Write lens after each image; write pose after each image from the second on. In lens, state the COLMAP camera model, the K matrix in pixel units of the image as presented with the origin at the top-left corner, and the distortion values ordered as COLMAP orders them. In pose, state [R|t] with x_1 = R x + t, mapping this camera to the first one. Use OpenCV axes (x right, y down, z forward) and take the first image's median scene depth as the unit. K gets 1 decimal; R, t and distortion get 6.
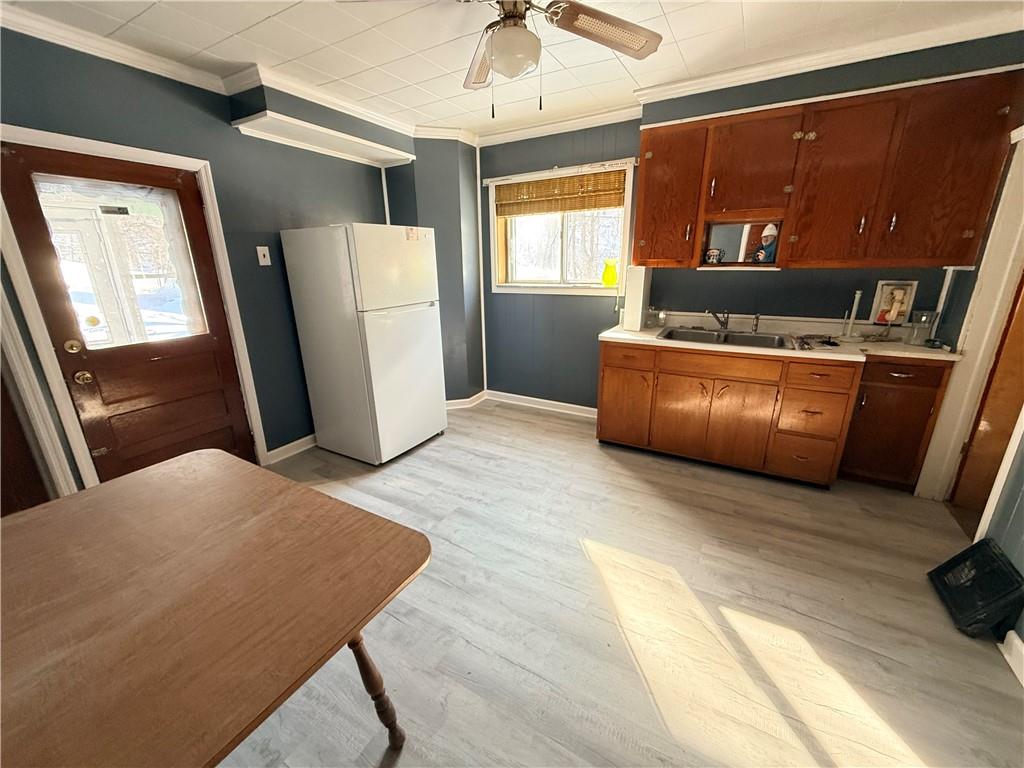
lens RADIAL K [[409.7, 0, 510.4], [0, 409.7, 383.8], [0, 0, 1]] dist [-0.001636, 0.000033]
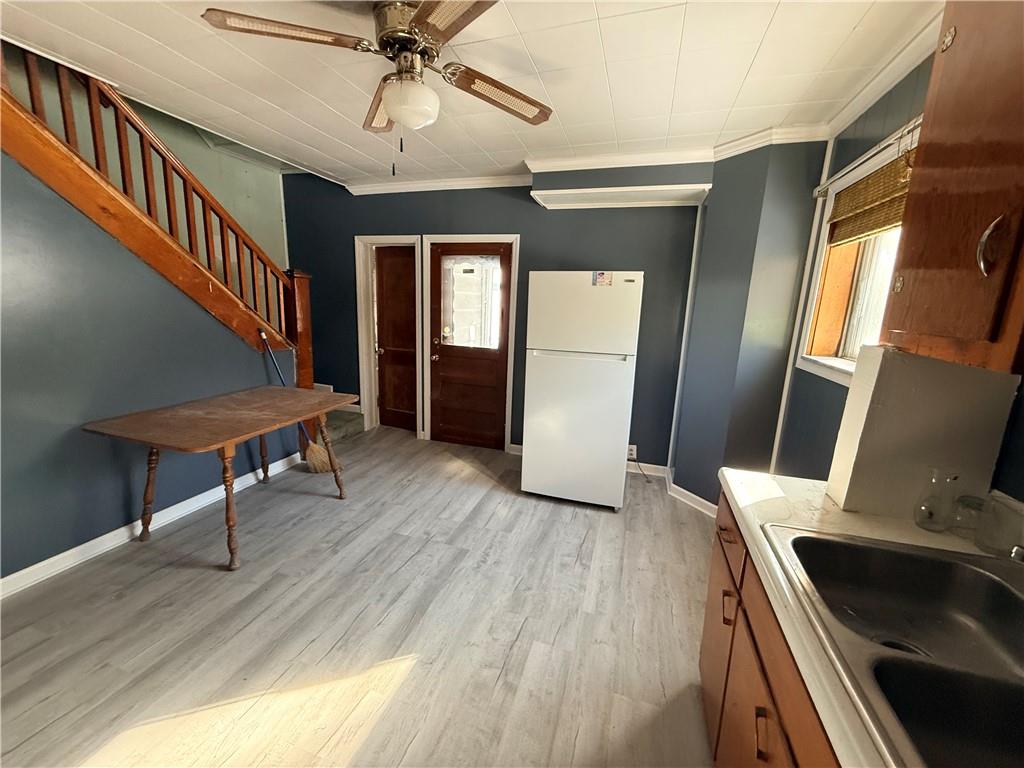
lens RADIAL K [[409.7, 0, 508.5], [0, 409.7, 381.6], [0, 0, 1]] dist [-0.001636, 0.000033]
pose [[0.199072, 0.212530, -0.956661, 0.611509], [-0.317736, 0.937463, 0.142147, -0.201851], [0.927046, 0.275669, 0.254151, 0.600090]]
